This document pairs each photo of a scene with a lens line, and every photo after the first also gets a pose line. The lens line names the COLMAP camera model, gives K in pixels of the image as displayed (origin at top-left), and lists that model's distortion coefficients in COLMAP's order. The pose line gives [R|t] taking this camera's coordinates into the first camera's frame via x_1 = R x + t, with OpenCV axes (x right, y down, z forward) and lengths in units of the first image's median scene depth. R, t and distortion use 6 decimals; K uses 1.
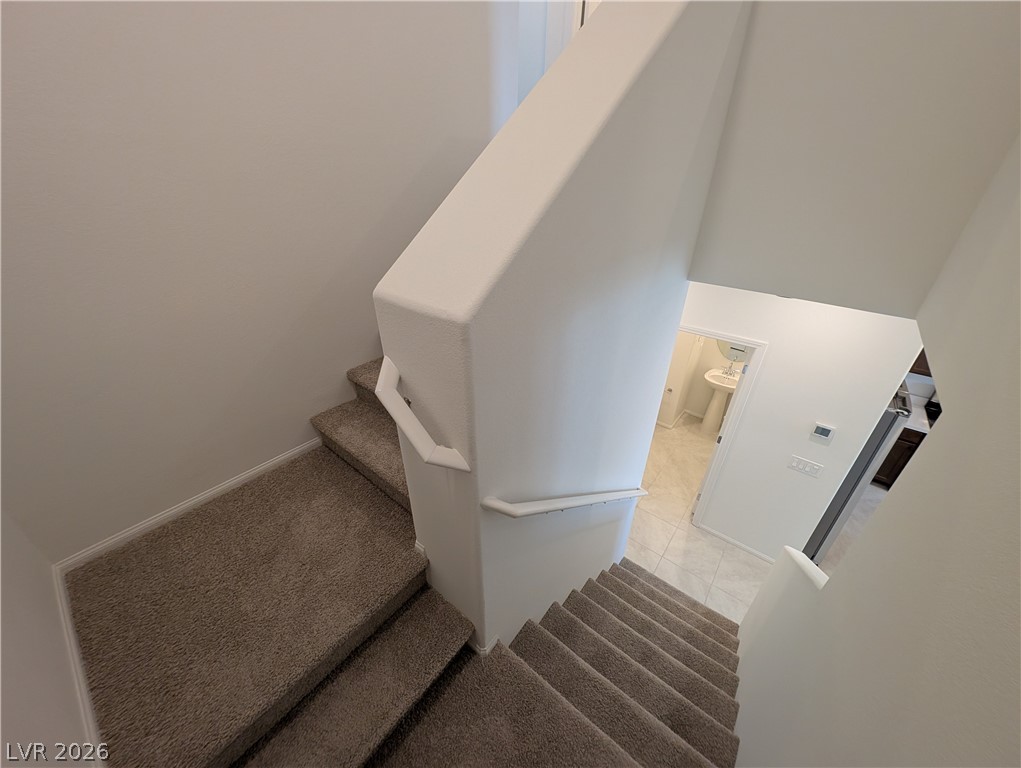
lens RADIAL K [[382.7, 0, 508.9], [0, 382.7, 385.0], [0, 0, 1]] dist [0.006773, -0.001150]
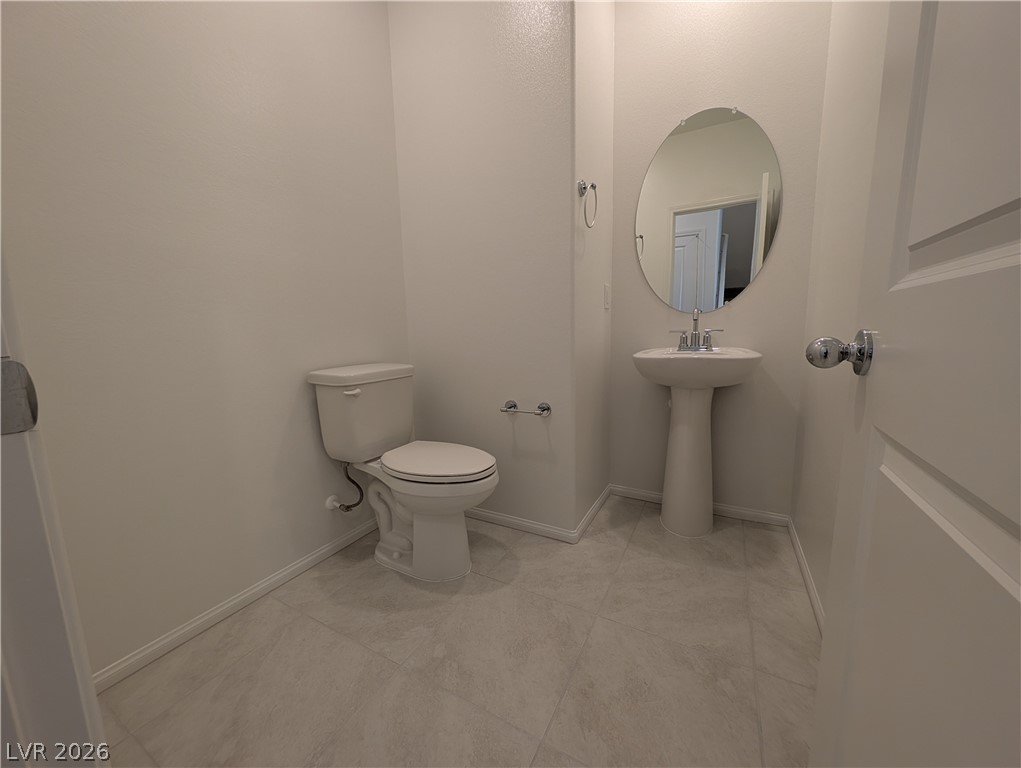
lens RADIAL K [[382.7, 0, 513.0], [0, 382.7, 384.5], [0, 0, 1]] dist [0.006773, -0.001150]
pose [[0.980978, -0.056408, 0.185743, 0.324035], [0.120041, 0.928237, -0.352089, 0.099105], [-0.152553, 0.367688, 0.917351, 0.679643]]
